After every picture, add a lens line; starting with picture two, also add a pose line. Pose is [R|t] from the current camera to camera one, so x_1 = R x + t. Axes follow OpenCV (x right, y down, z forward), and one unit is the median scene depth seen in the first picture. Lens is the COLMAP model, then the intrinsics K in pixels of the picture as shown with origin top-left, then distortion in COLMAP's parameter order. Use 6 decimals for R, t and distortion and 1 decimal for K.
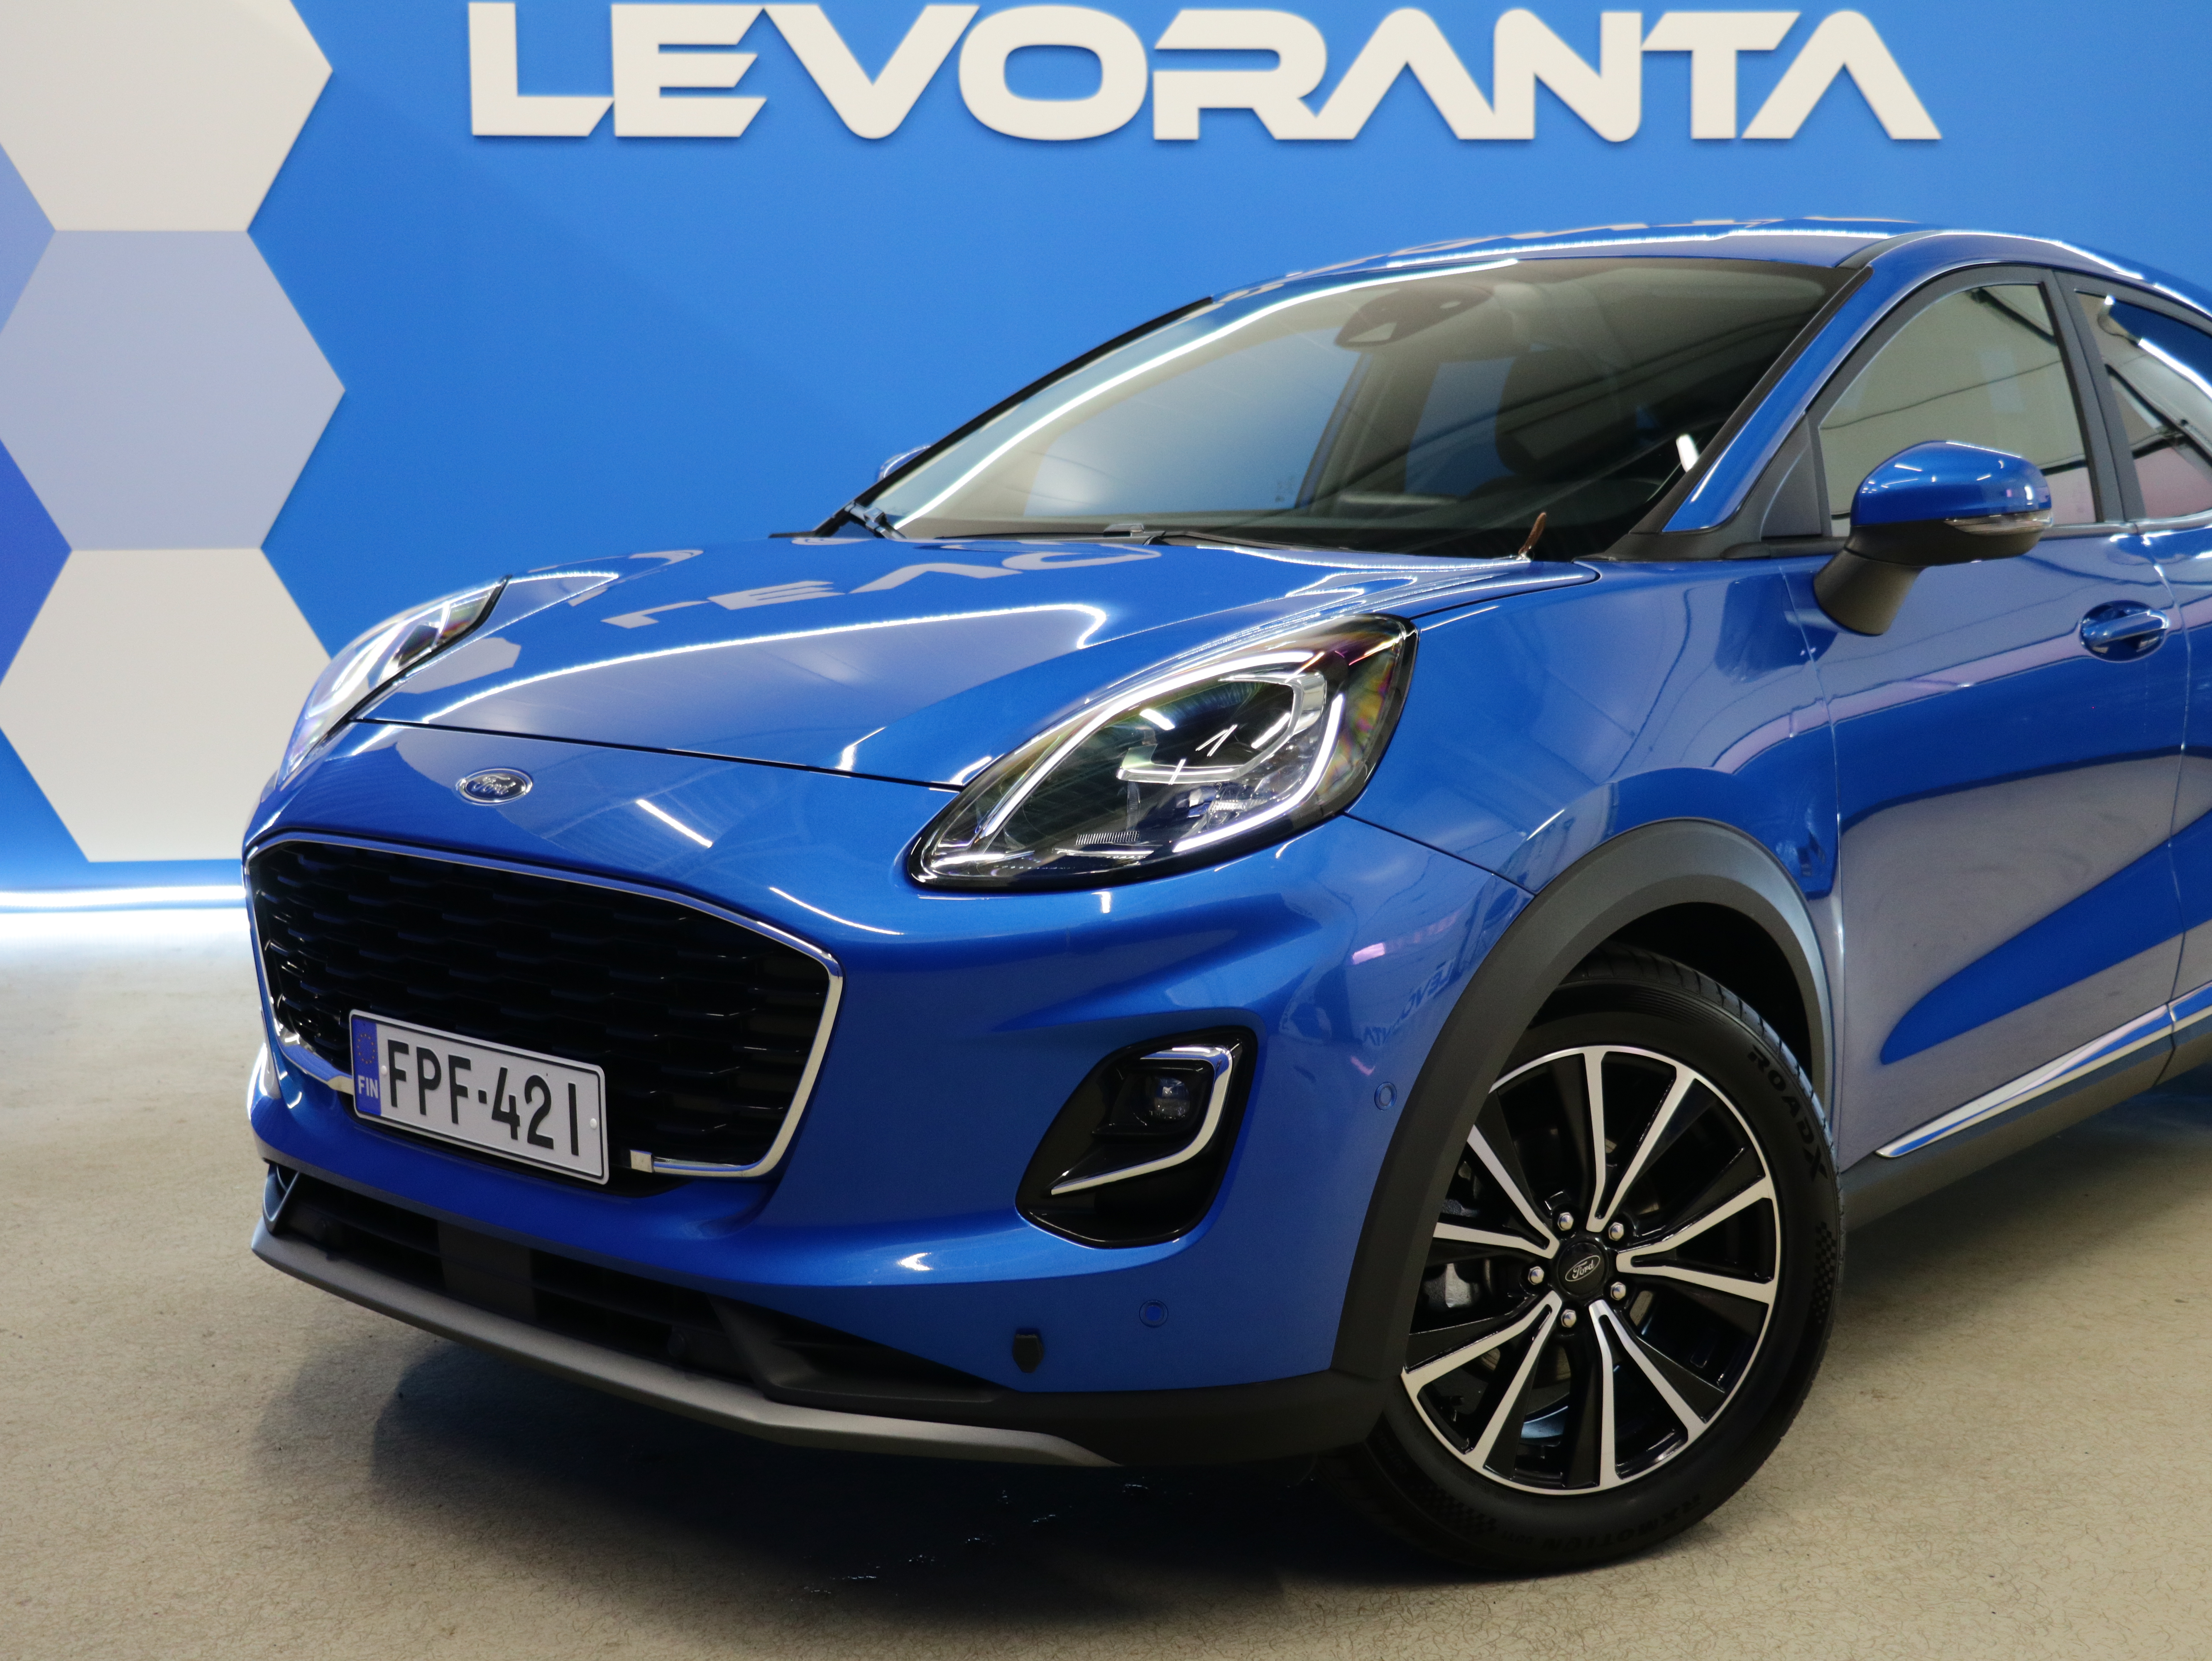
lens RADIAL K [[2688.3, 0, 1106.0], [0, 2688.3, 830.5], [0, 0, 1]] dist [-0.015494, -0.008148]
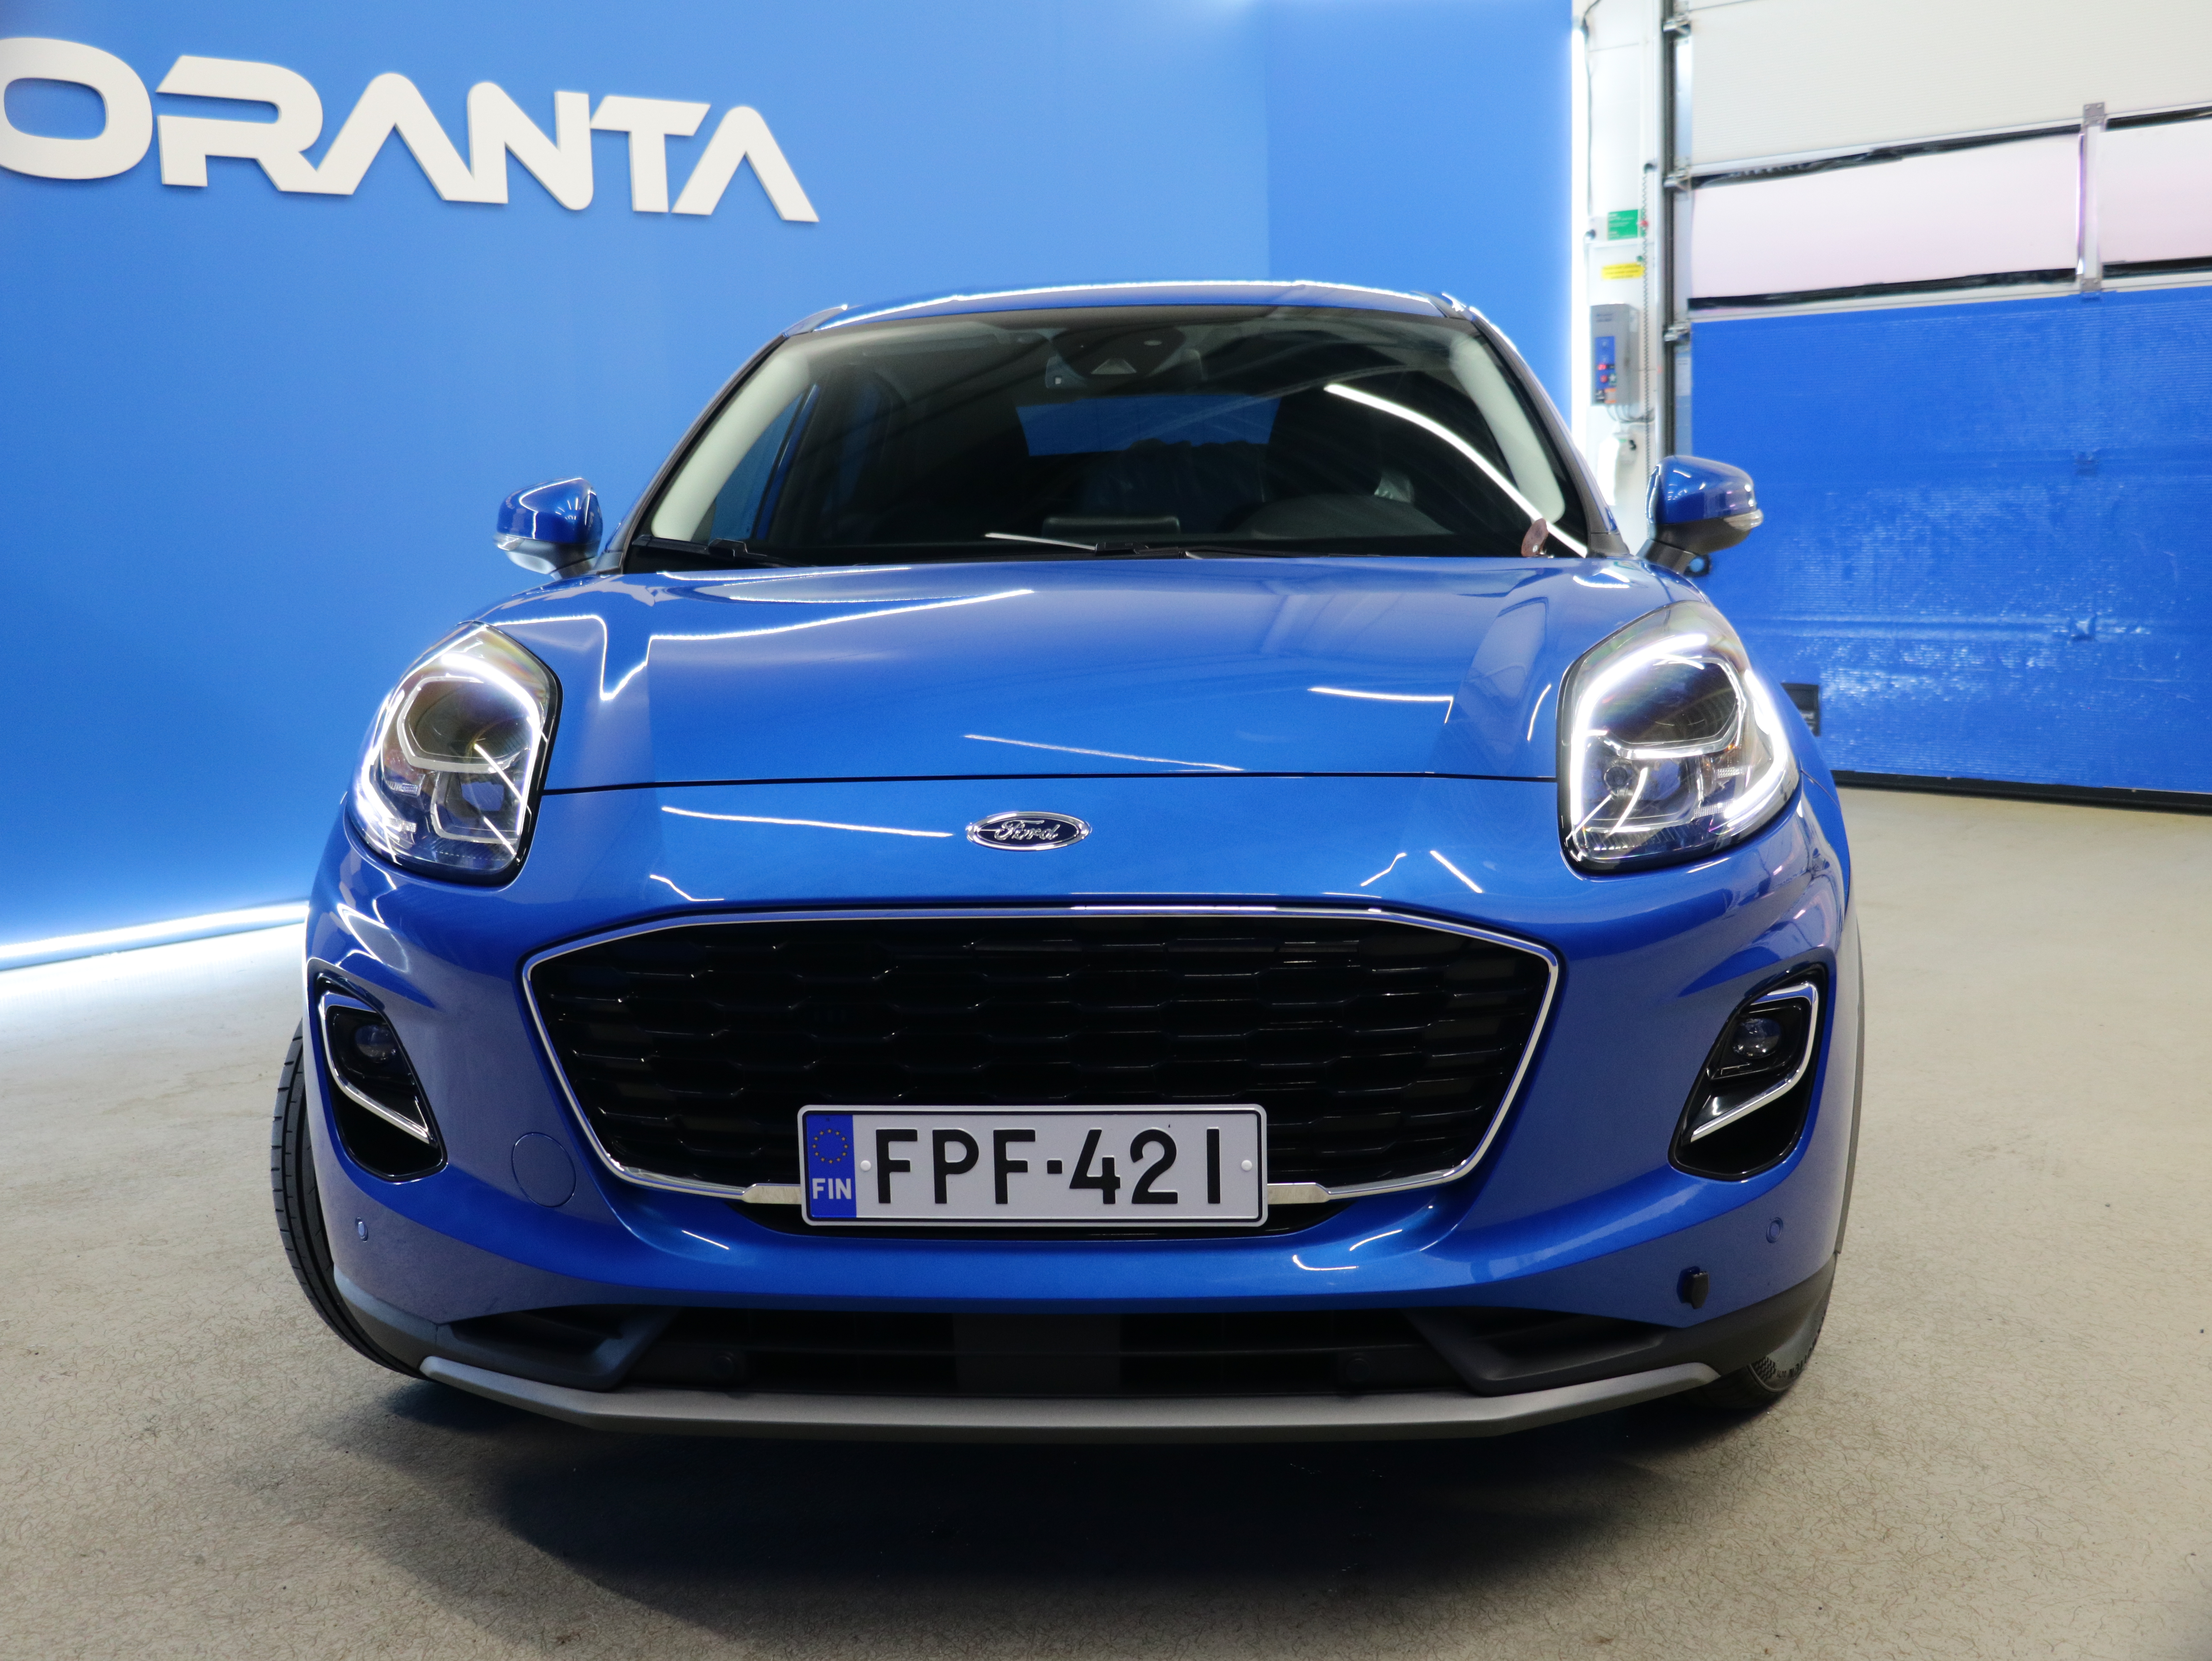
lens RADIAL K [[2349.9, 0, 1106.0], [0, 2349.9, 830.5], [0, 0, 1]] dist [-0.039444, 0.008603]
pose [[0.803298, -0.100060, 0.587112, -0.363772], [0.100905, 0.994400, 0.031413, -0.021014], [-0.586967, 0.034009, 0.808896, 0.178642]]
